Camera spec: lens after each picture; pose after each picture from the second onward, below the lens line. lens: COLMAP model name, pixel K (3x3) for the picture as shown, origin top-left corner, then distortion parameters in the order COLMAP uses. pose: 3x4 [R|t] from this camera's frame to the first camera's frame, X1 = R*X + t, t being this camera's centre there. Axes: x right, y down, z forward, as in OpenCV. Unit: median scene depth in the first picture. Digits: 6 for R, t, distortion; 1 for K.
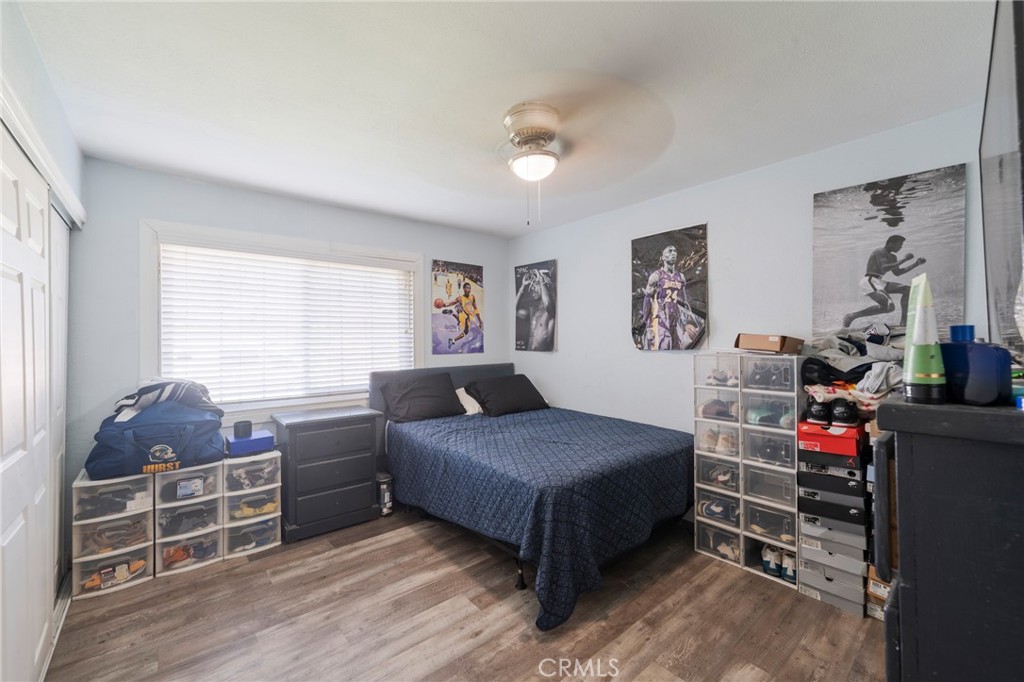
lens RADIAL K [[401.2, 0, 510.7], [0, 401.2, 336.7], [0, 0, 1]] dist [-0.001888, -0.000123]
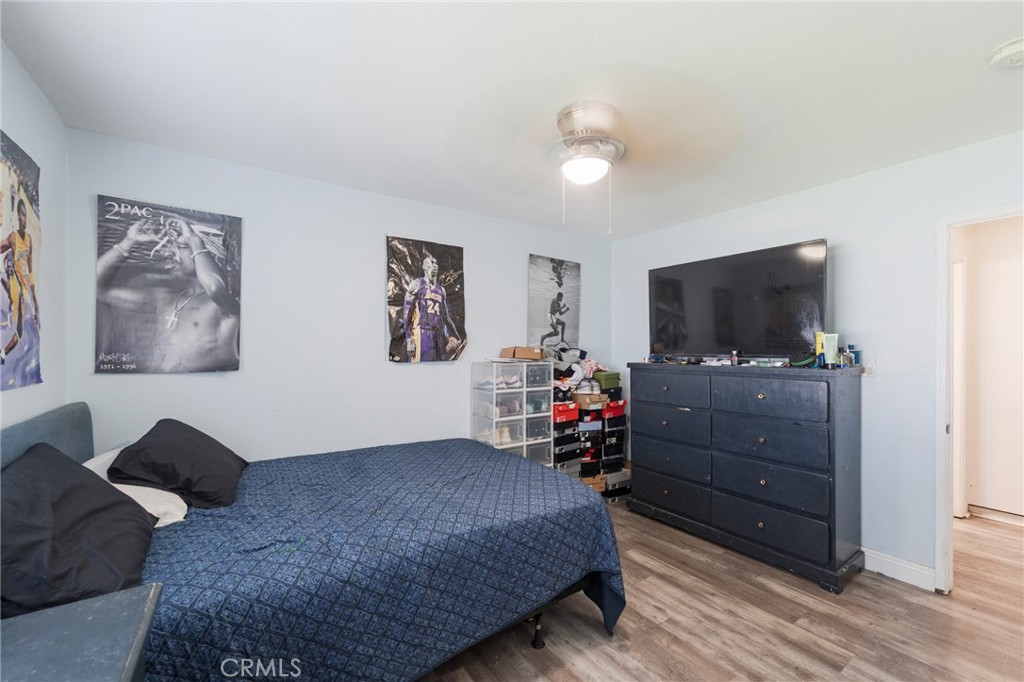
lens RADIAL K [[416.8, 0, 512.1], [0, 416.8, 350.5], [0, 0, 1]] dist [-0.000340, -0.001248]
pose [[0.111540, 0.002173, 0.993758, -0.631685], [-0.007715, 0.999969, -0.001321, 0.005440], [-0.993730, -0.007520, 0.111553, 0.712374]]
